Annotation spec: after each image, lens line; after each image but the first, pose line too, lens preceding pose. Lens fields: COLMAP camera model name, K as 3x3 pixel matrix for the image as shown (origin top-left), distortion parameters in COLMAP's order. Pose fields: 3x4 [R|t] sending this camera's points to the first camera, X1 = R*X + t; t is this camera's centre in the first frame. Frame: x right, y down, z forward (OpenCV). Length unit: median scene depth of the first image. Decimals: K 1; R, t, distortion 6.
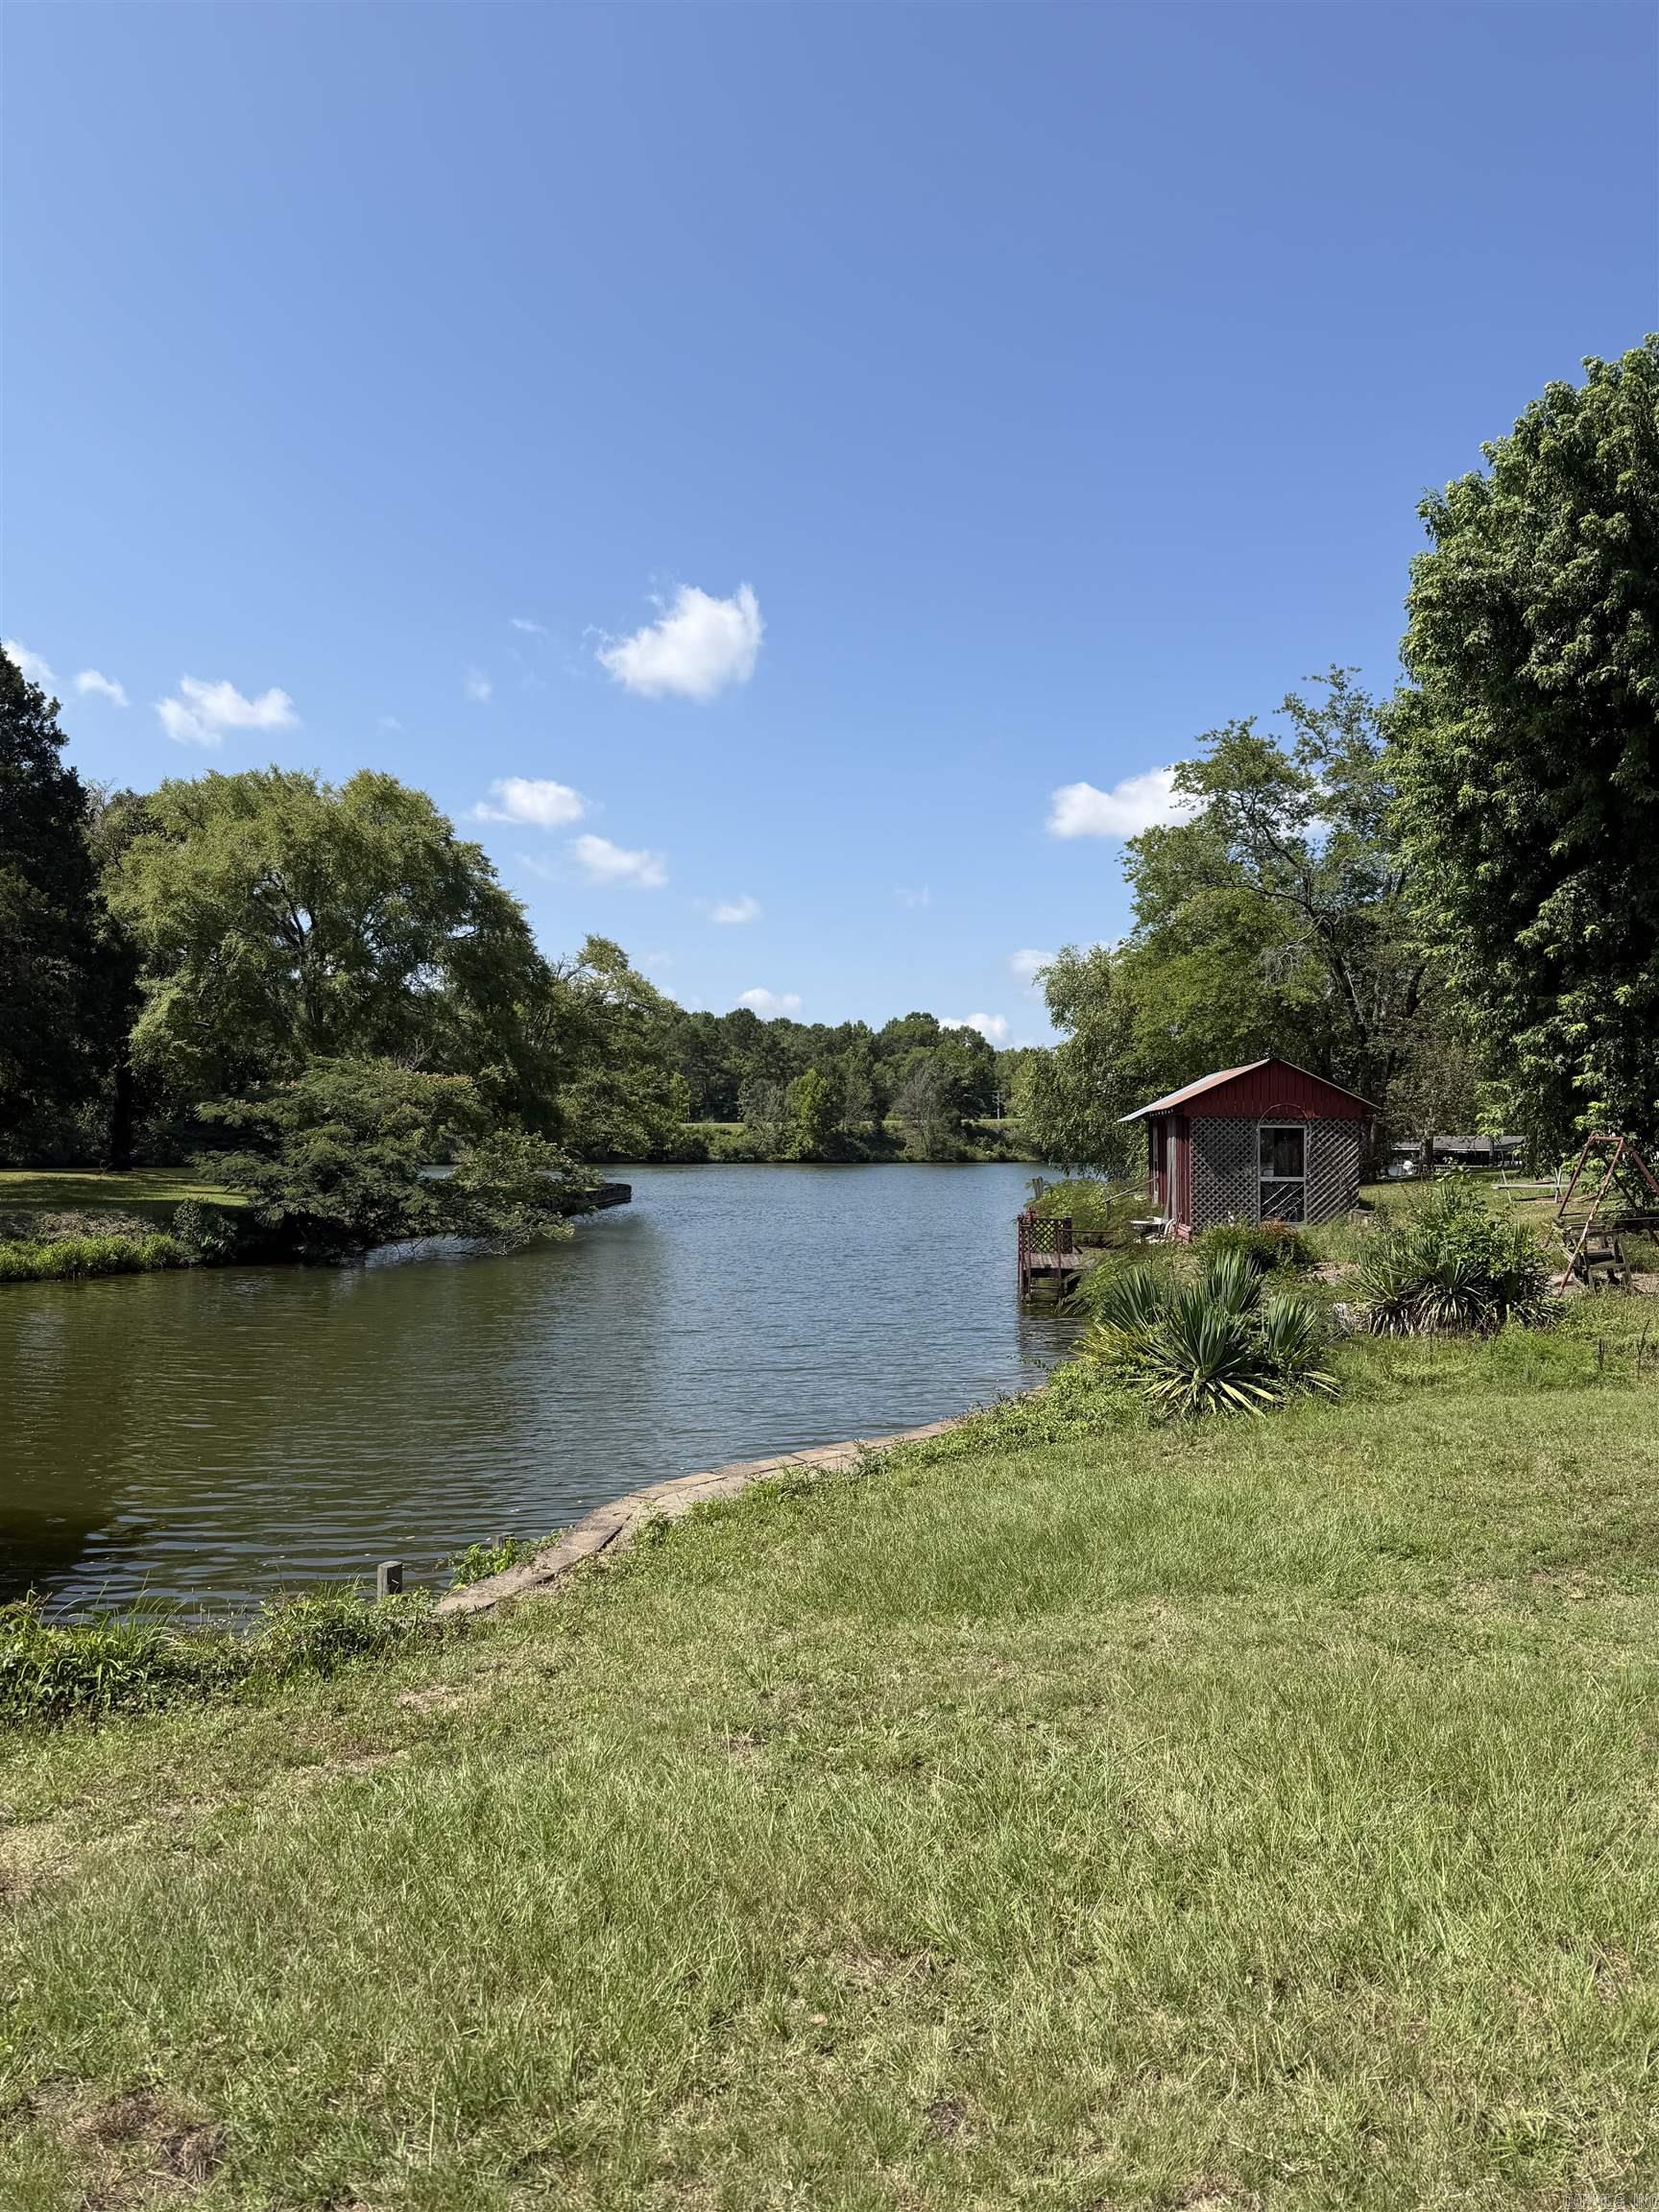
lens RADIAL K [[1530.4, 0, 847.4], [0, 1530.4, 1102.7], [0, 0, 1]] dist [0.161101, -0.303070]
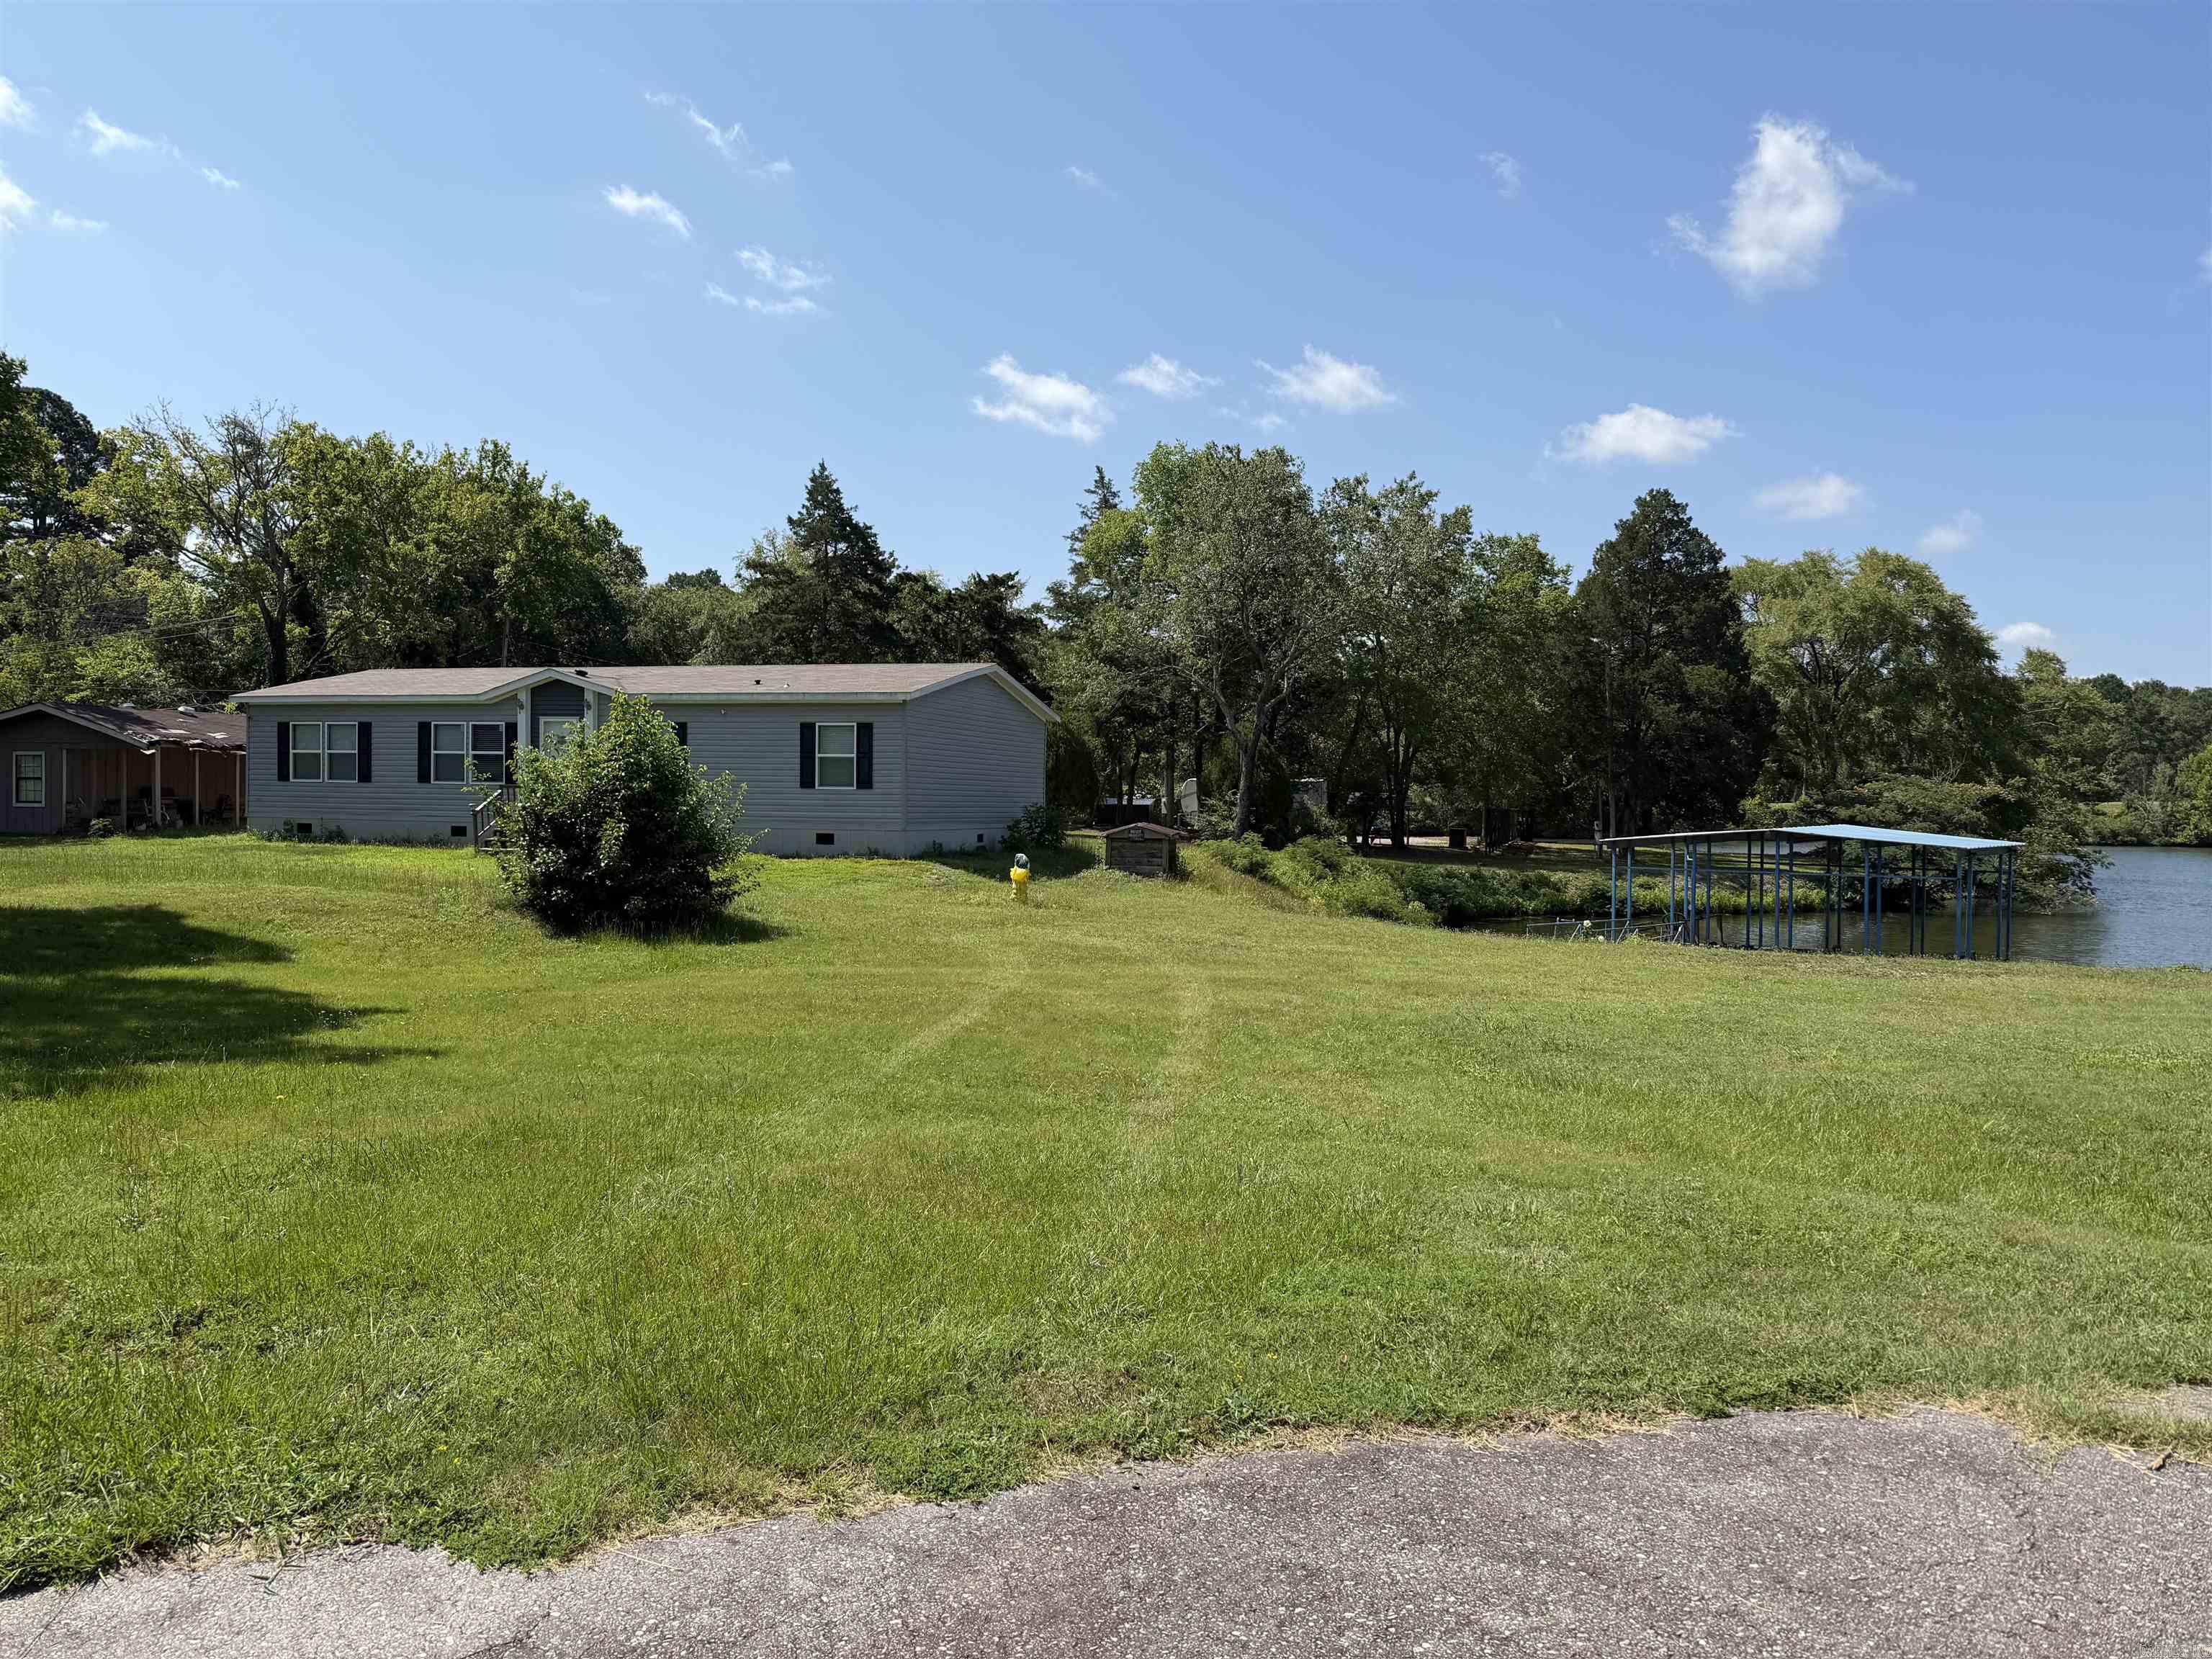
lens RADIAL K [[1576.3, 0, 1151.2], [0, 1576.3, 832.5], [0, 0, 1]] dist [0.024858, -0.016573]
pose [[0.830153, 0.011282, -0.557421, -0.116192], [0.009001, 0.999394, 0.033631, -0.041061], [0.557462, -0.032936, 0.829549, -0.810343]]
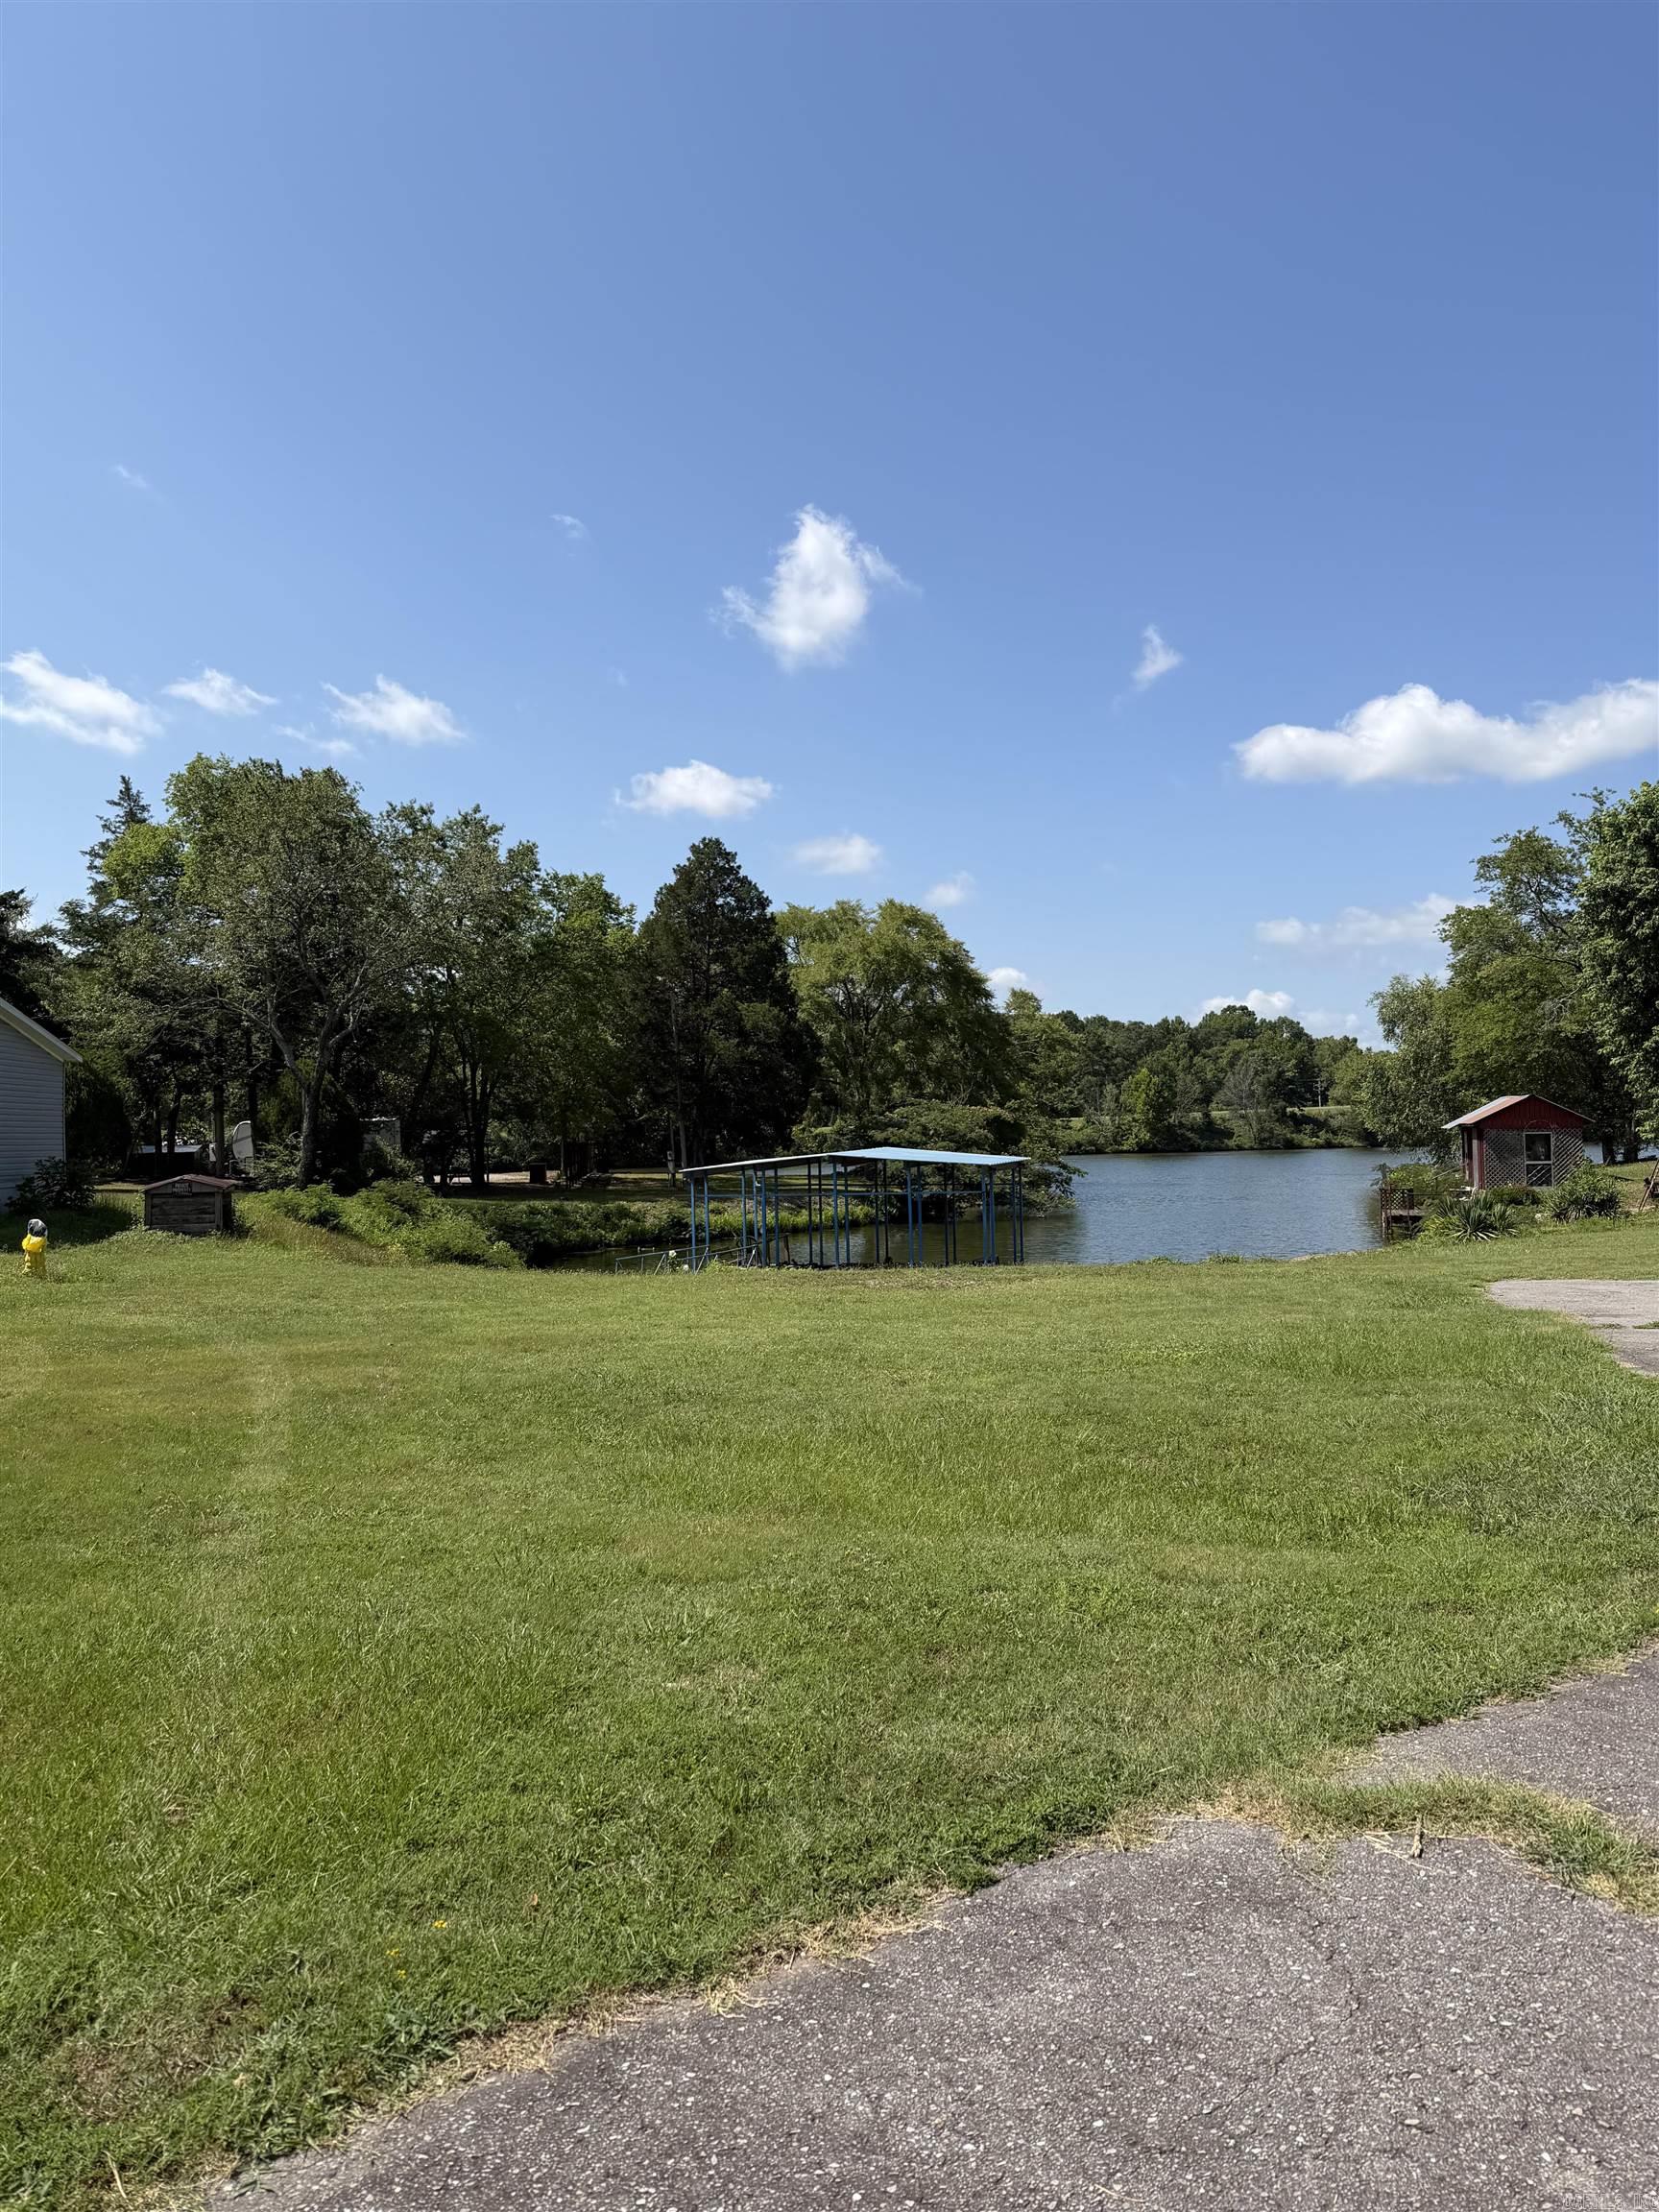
lens RADIAL K [[1530.4, 0, 847.4], [0, 1530.4, 1102.7], [0, 0, 1]] dist [0.161101, -0.303070]
pose [[0.981179, -0.030951, -0.190606, -0.134615], [0.032097, 0.999480, 0.002929, -0.043222], [0.190416, -0.008992, 0.981662, -0.788410]]
